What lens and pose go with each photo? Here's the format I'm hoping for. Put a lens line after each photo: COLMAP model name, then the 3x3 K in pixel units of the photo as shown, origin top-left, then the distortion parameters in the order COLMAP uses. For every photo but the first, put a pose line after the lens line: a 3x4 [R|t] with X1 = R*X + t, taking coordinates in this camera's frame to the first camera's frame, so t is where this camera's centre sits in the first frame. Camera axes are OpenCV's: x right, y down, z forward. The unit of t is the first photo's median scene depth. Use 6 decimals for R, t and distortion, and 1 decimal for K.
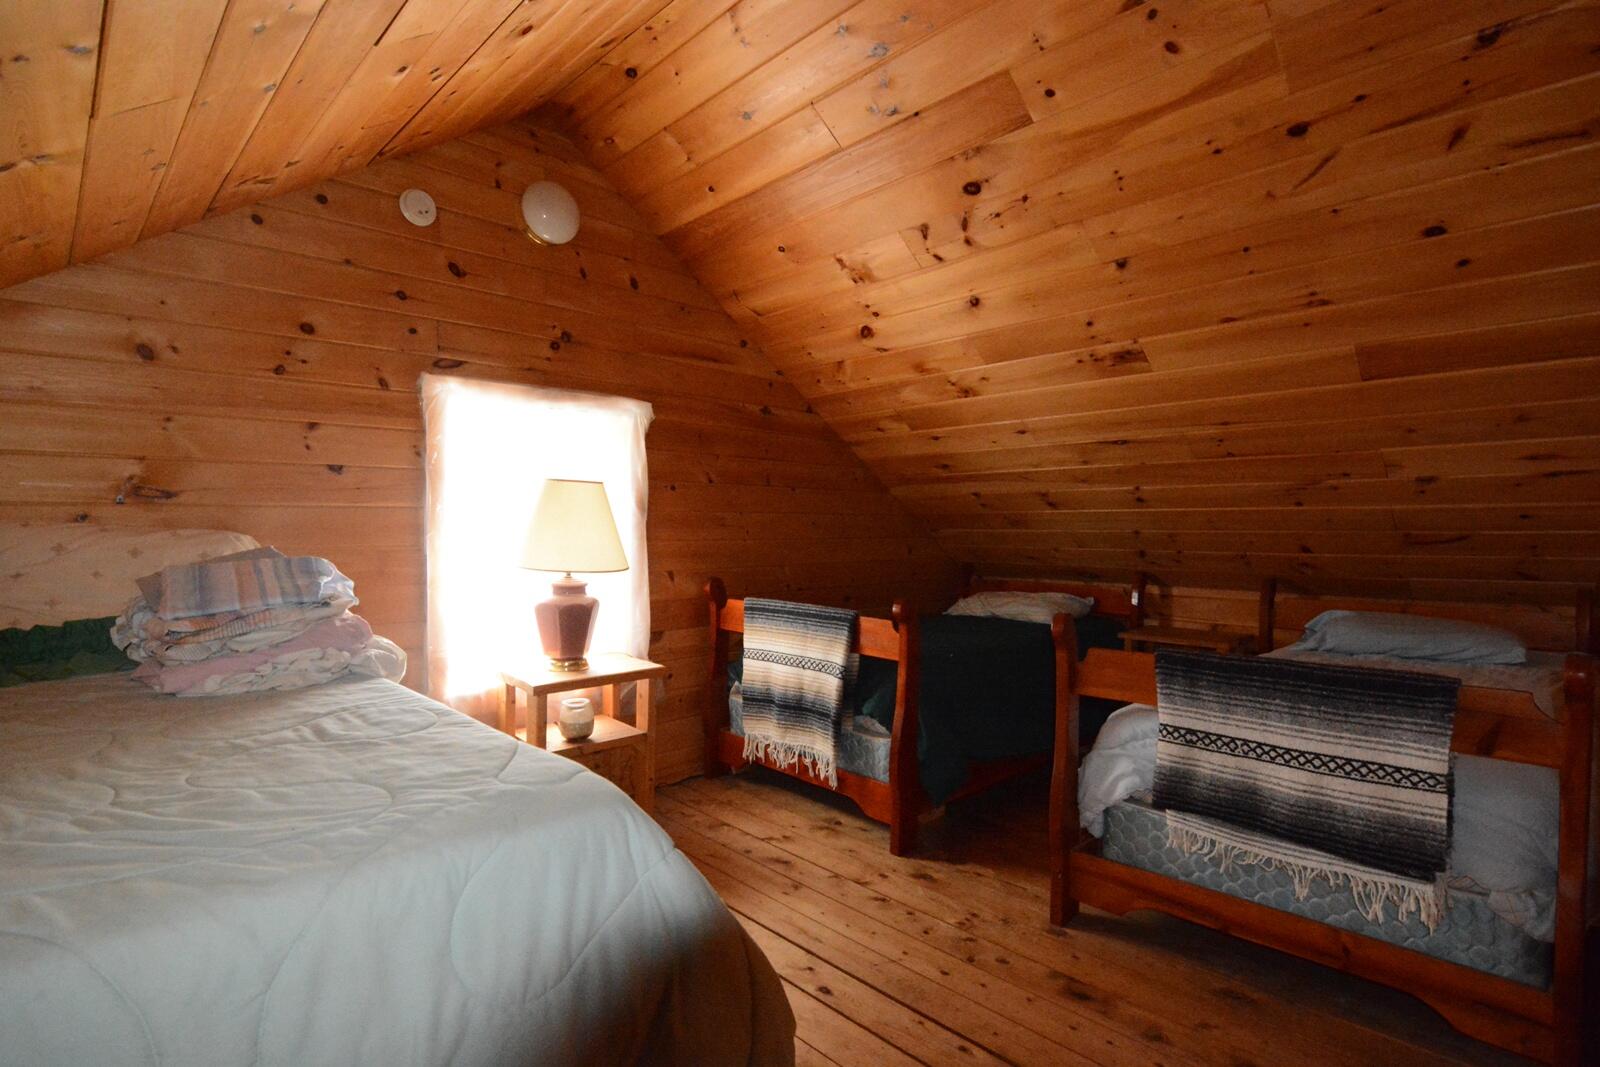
lens RADIAL K [[779.0, 0, 793.1], [0, 779.0, 536.5], [0, 0, 1]] dist [-0.003333, -0.011905]
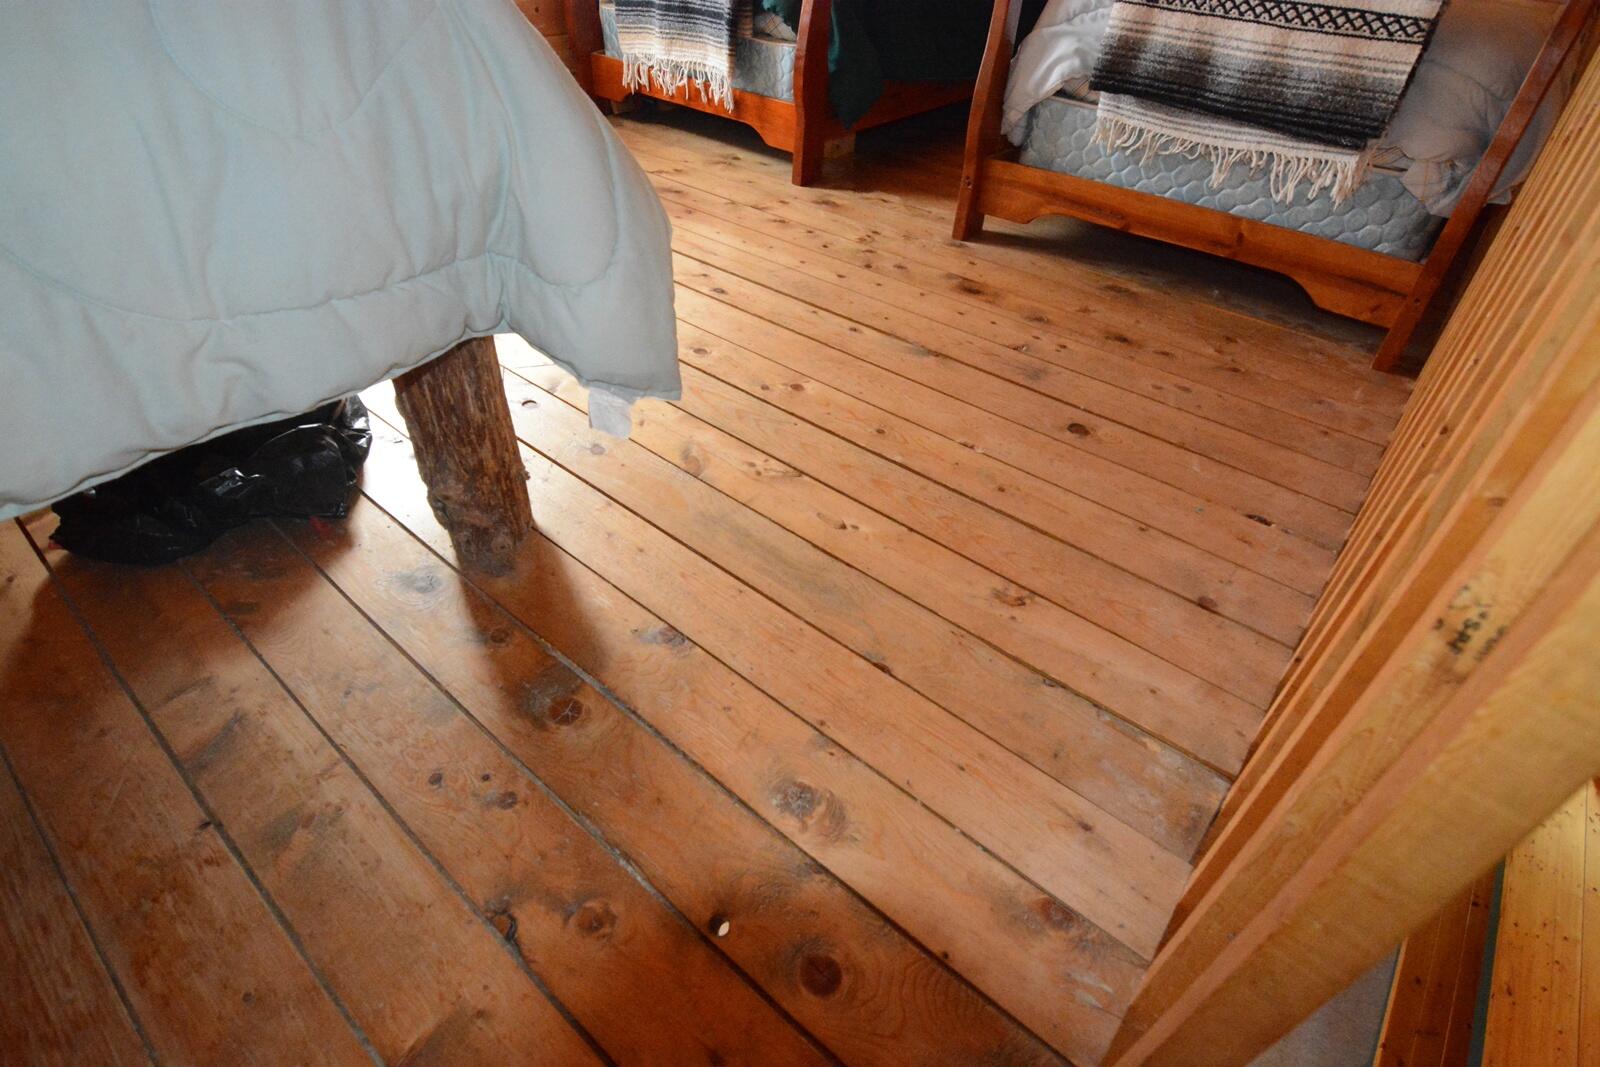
lens RADIAL K [[779.0, 0, 793.1], [0, 779.0, 536.5], [0, 0, 1]] dist [-0.003333, -0.011905]
pose [[0.993992, -0.047996, 0.098368, 0.018735], [-0.027578, 0.759908, 0.649445, 0.154111], [-0.105921, -0.648256, 0.754019, 0.041244]]
